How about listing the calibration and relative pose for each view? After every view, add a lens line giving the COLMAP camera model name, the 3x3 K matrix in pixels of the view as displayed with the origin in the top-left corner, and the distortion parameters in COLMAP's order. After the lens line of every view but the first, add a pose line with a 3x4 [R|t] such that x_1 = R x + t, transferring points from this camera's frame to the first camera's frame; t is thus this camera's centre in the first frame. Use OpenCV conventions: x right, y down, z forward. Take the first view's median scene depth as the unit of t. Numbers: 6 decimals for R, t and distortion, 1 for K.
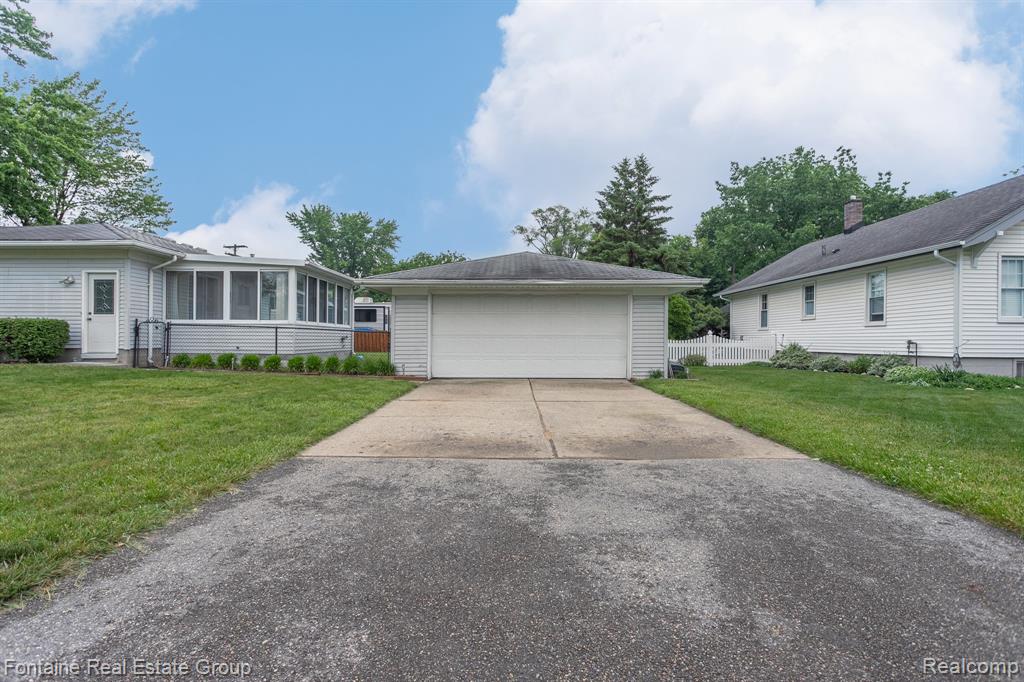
lens RADIAL K [[491.0, 0, 512.0], [0, 491.0, 341.0], [0, 0, 1]] dist [-0.000752, -0.000283]
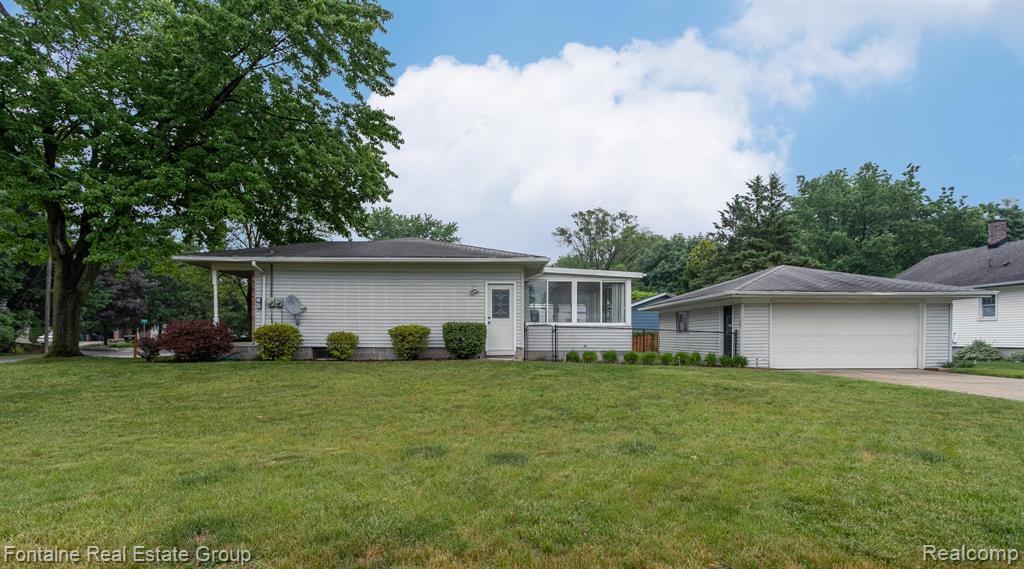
lens RADIAL K [[497.4, 0, 512.6], [0, 497.4, 341.3], [0, 0, 1]] dist [-0.000381, 0.000097]
pose [[0.998404, -0.004335, 0.056316, -0.397099], [0.004169, 0.999987, 0.003073, -0.000756], [-0.056329, -0.002833, 0.998408, -0.101206]]
